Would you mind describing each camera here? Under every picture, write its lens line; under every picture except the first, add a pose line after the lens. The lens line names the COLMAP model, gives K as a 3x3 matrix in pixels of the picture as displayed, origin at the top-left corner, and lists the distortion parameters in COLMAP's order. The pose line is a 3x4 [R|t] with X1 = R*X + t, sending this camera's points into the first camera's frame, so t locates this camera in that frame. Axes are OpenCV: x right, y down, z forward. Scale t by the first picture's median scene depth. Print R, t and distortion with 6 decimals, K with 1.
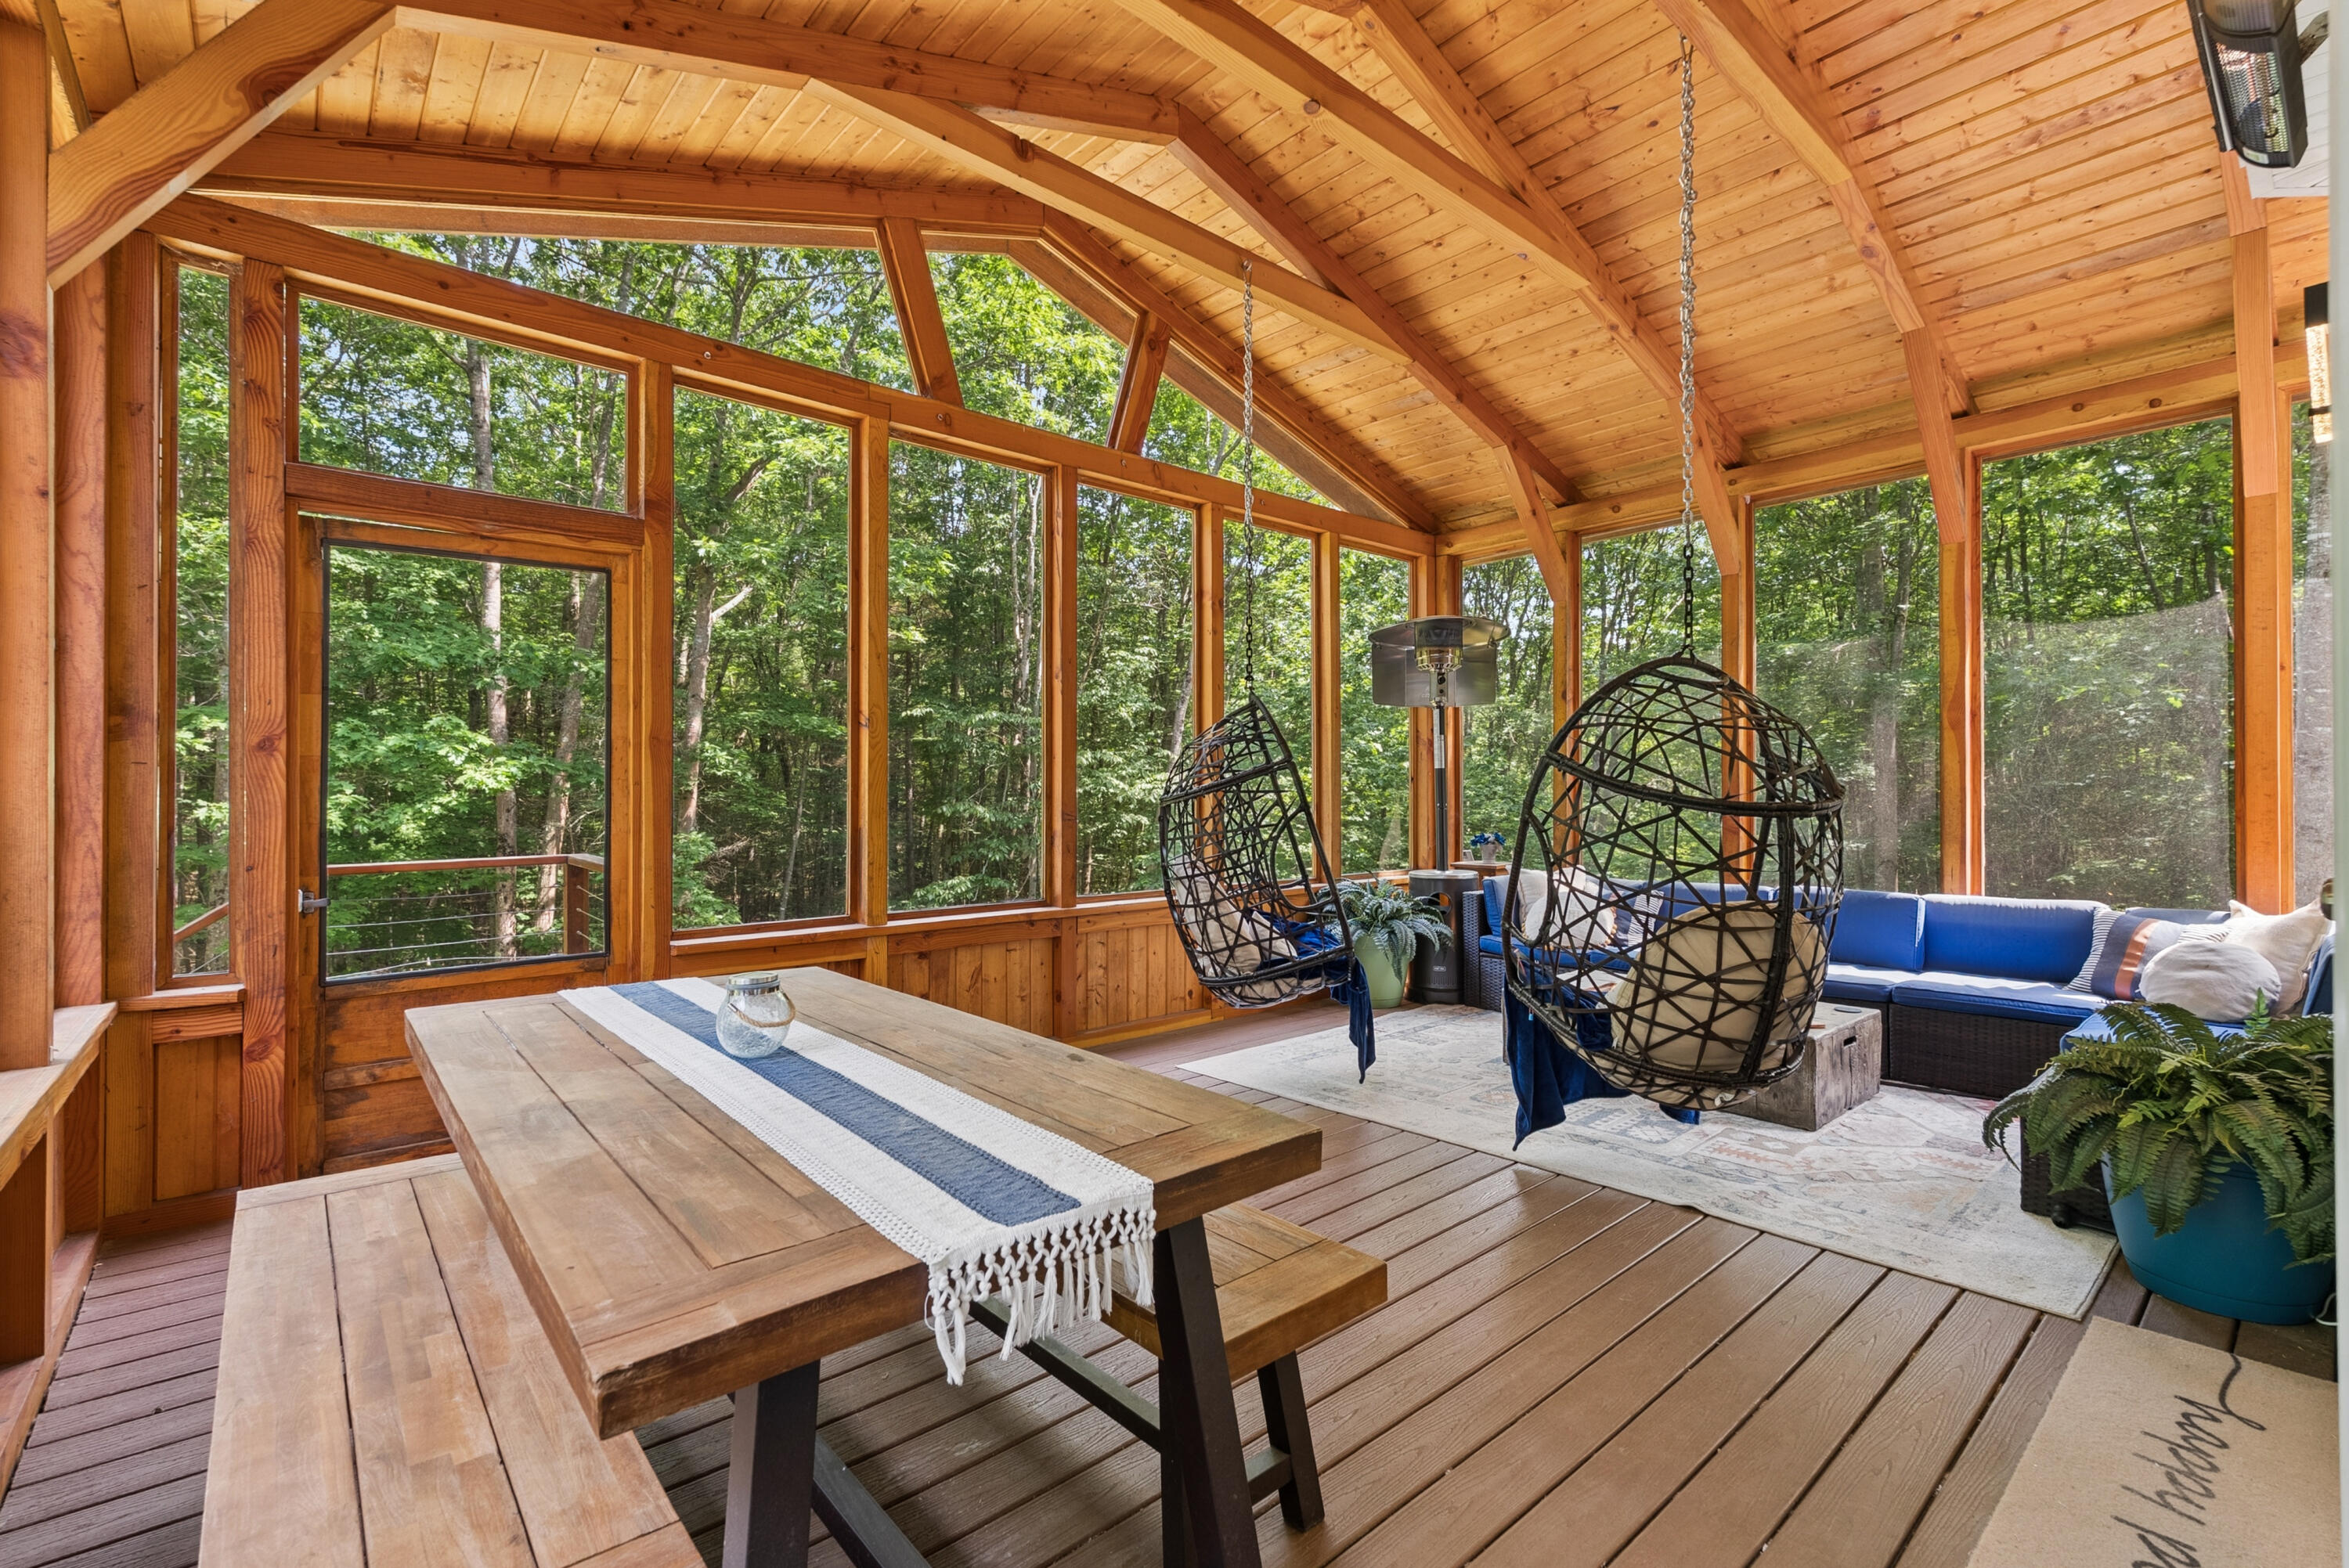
lens RADIAL K [[1038.6, 0, 1163.5], [0, 1038.6, 784.1], [0, 0, 1]] dist [0.003370, -0.000171]
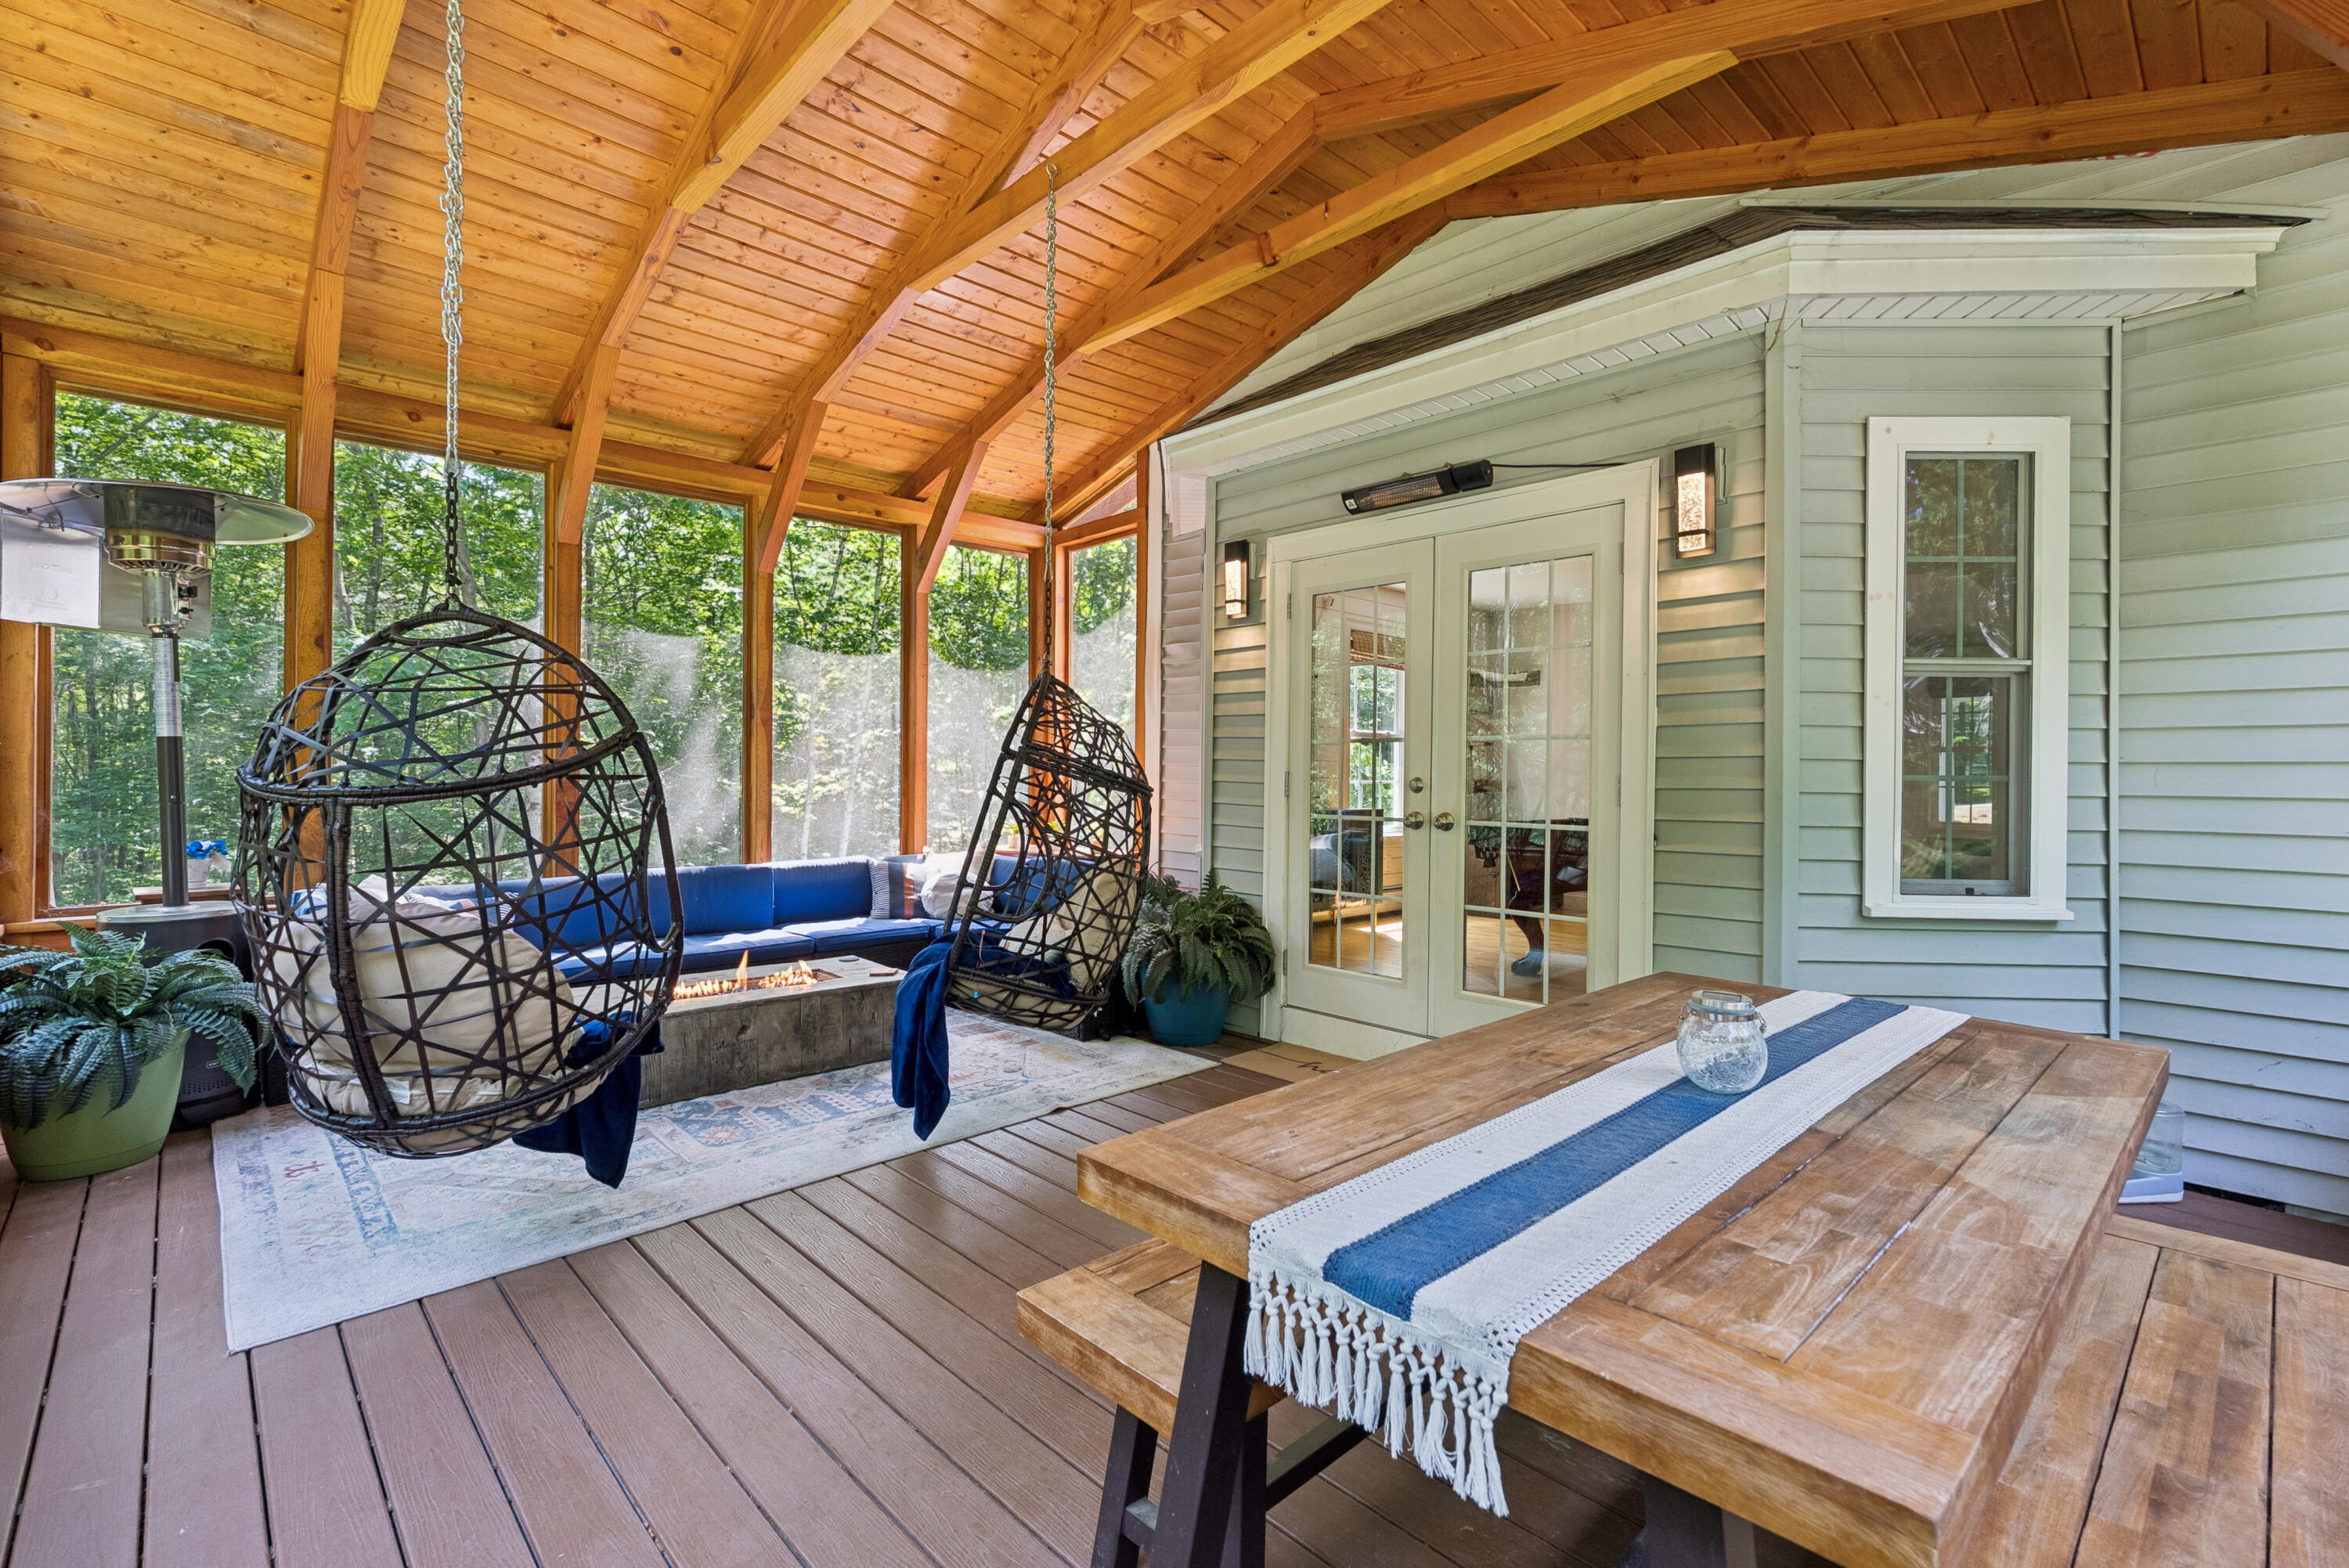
lens RADIAL K [[1038.6, 0, 1161.0], [0, 1038.6, 783.1], [0, 0, 1]] dist [0.003370, -0.000171]
pose [[-0.040962, 0.002712, 0.999157, -0.739406], [-0.007077, 0.999970, -0.003004, 0.012804], [-0.999136, -0.007194, -0.040942, 0.897882]]
